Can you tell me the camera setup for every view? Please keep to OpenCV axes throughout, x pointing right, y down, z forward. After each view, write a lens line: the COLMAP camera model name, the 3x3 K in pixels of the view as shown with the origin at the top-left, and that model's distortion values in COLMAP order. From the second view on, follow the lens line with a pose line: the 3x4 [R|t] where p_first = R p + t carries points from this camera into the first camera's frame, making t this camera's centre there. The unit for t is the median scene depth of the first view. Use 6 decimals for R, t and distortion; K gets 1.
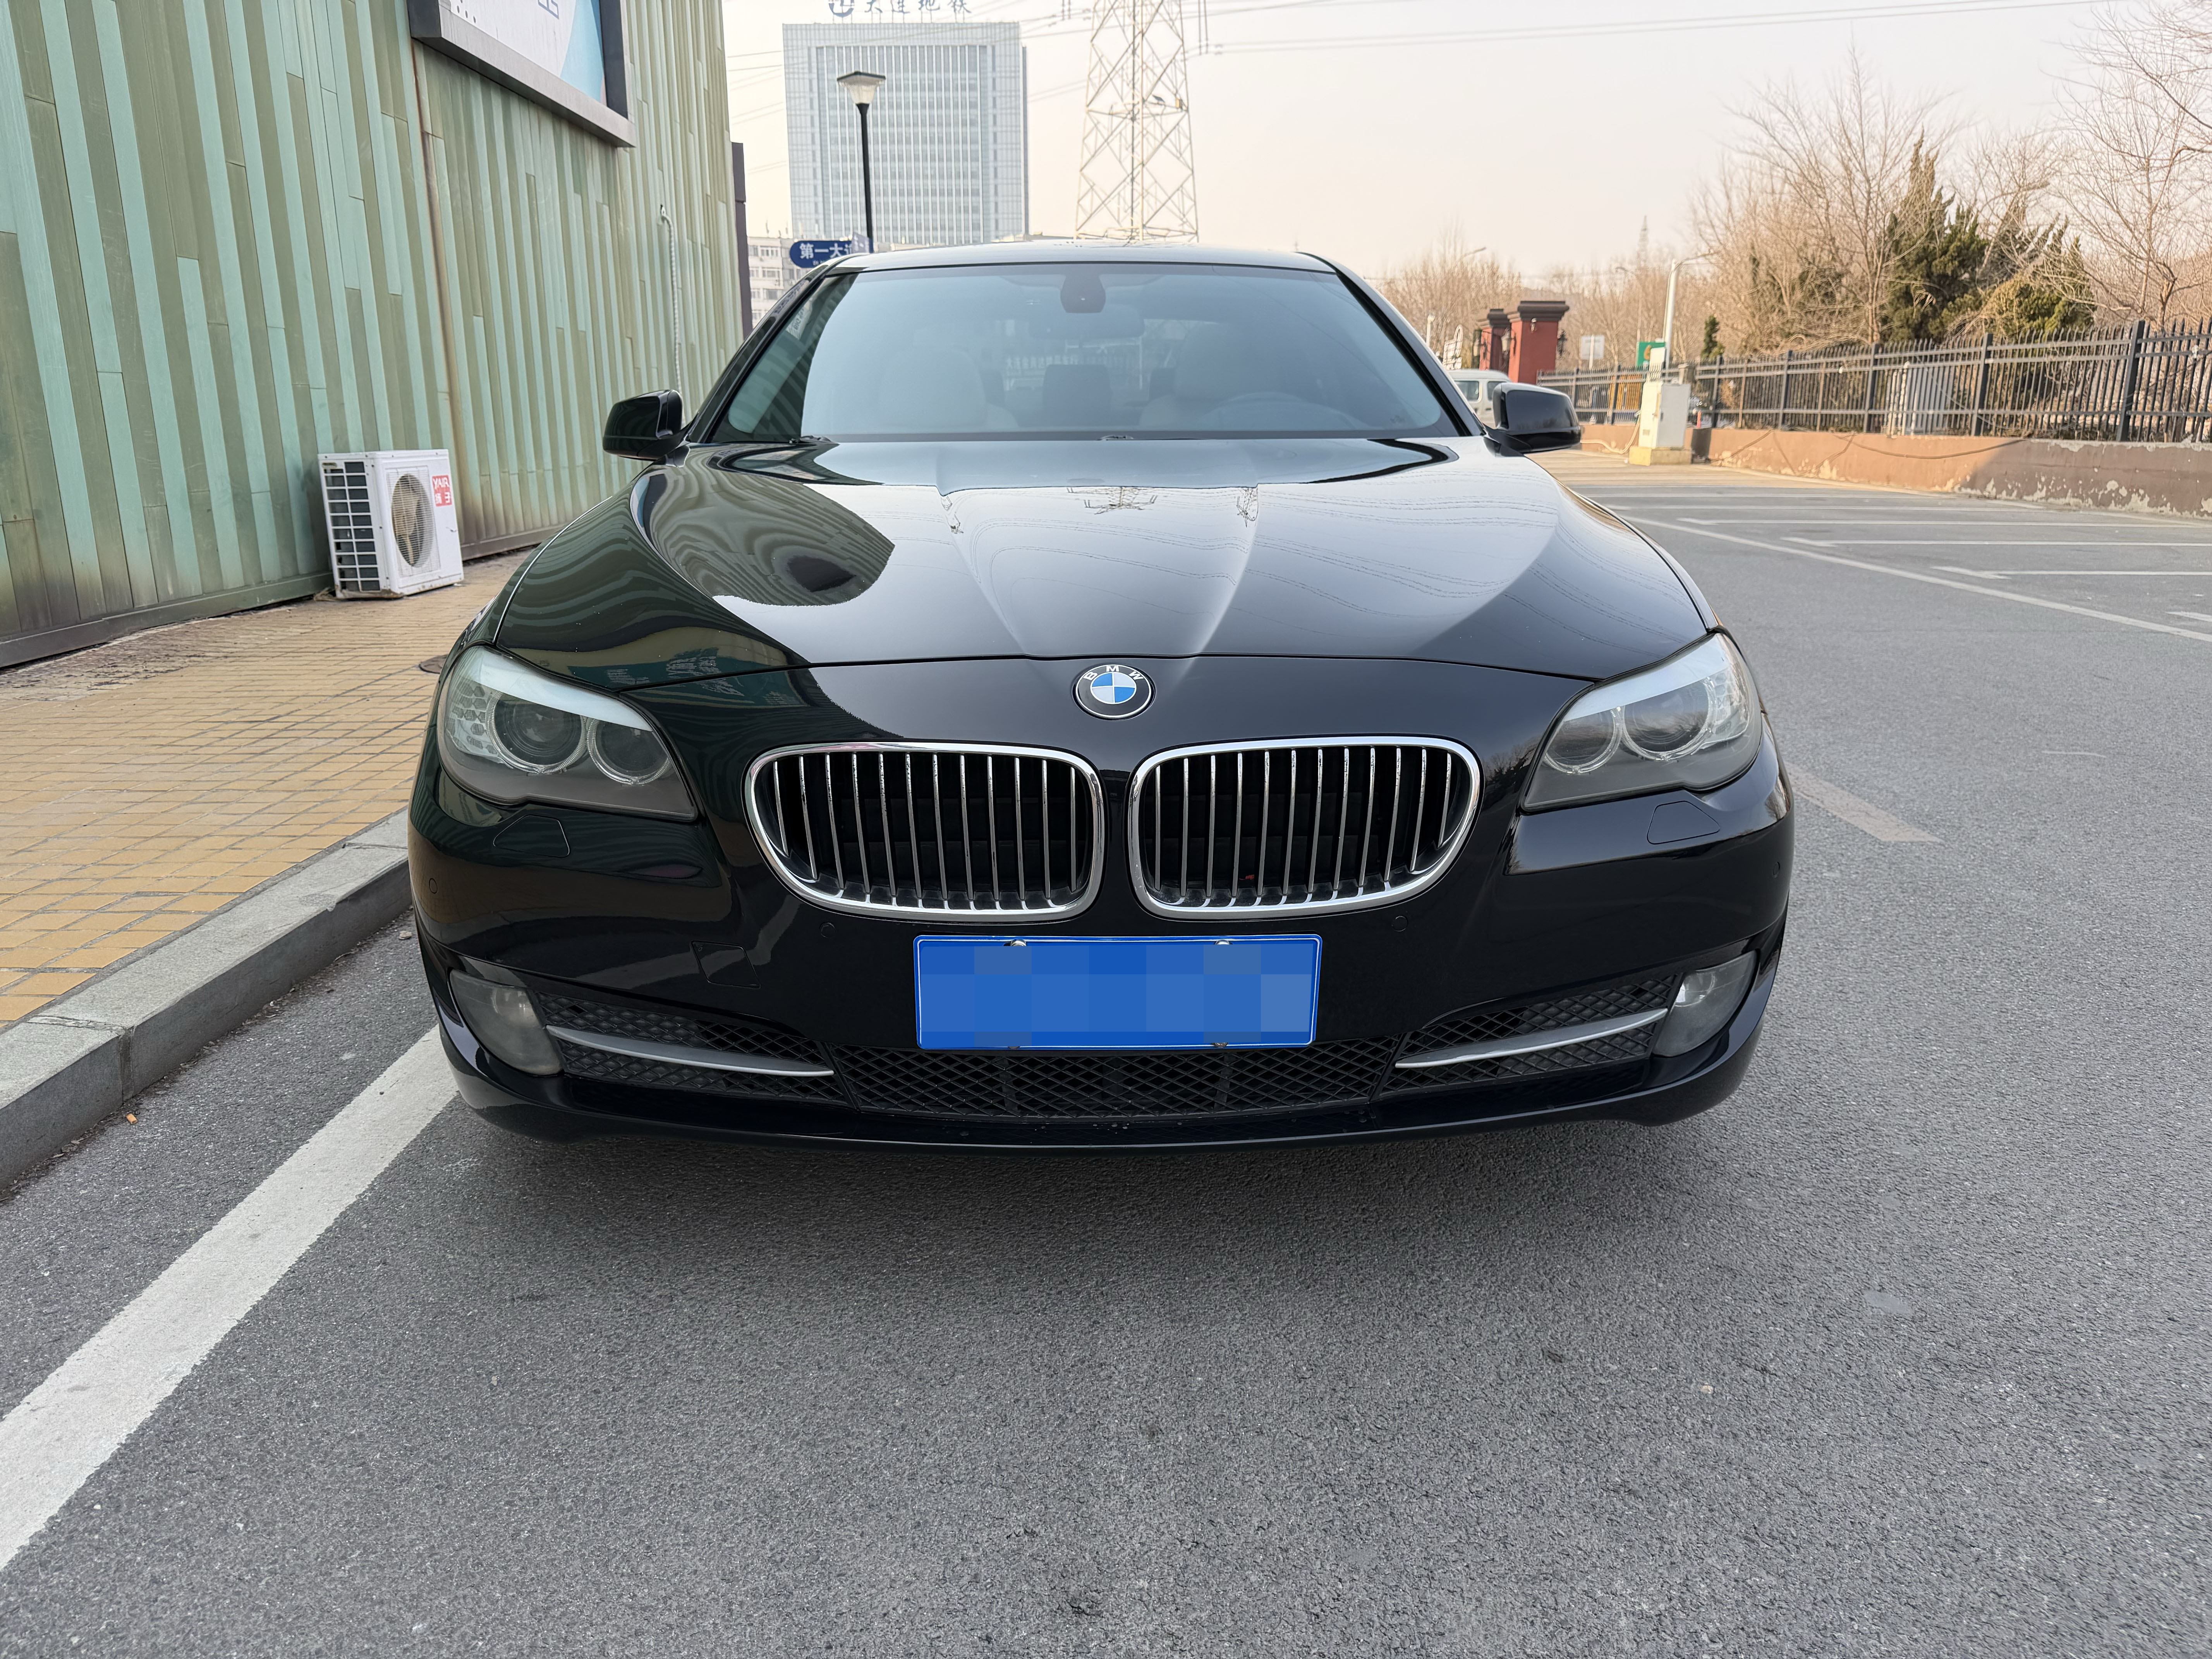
lens RADIAL K [[1579.3, 0, 1102.1], [0, 1579.3, 812.6], [0, 0, 1]] dist [0.032571, -0.049552]
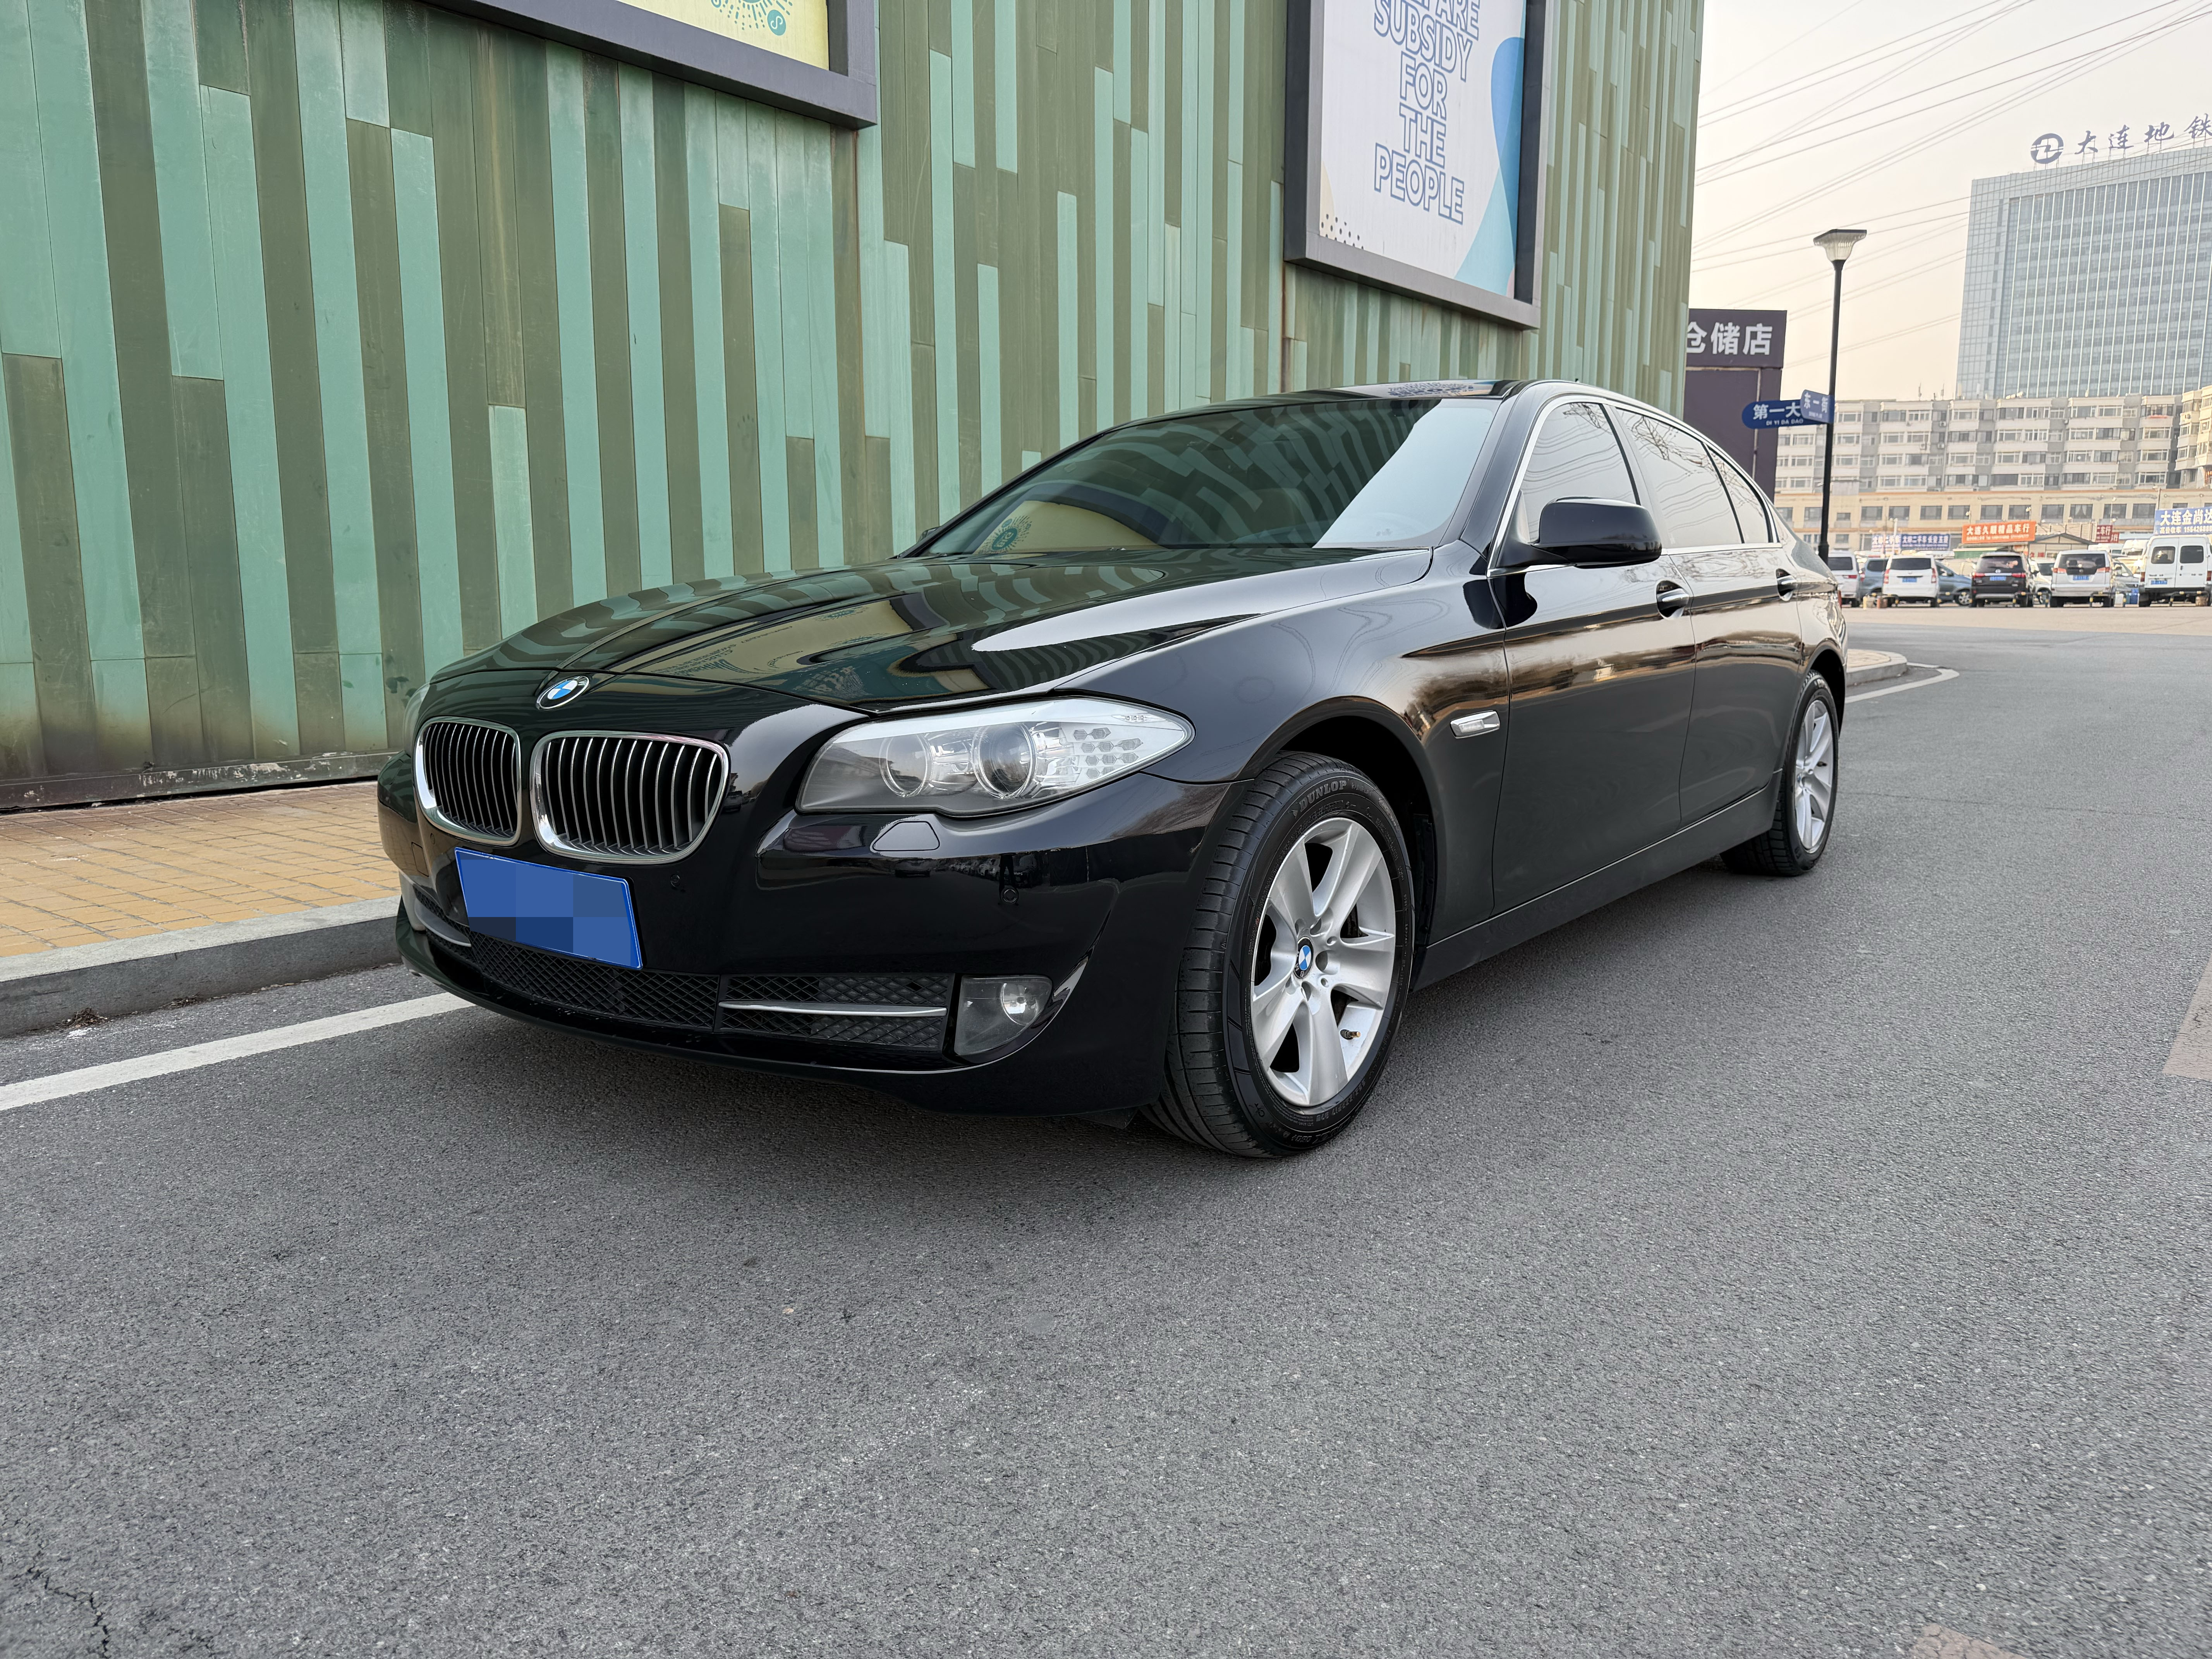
lens RADIAL K [[1579.3, 0, 1102.1], [0, 1579.3, 812.6], [0, 0, 1]] dist [0.032571, -0.049552]
pose [[0.780302, 0.090098, -0.618880, 0.186781], [-0.154305, 0.986711, -0.050905, 0.004027], [0.606069, 0.135218, 0.783835, 0.026730]]
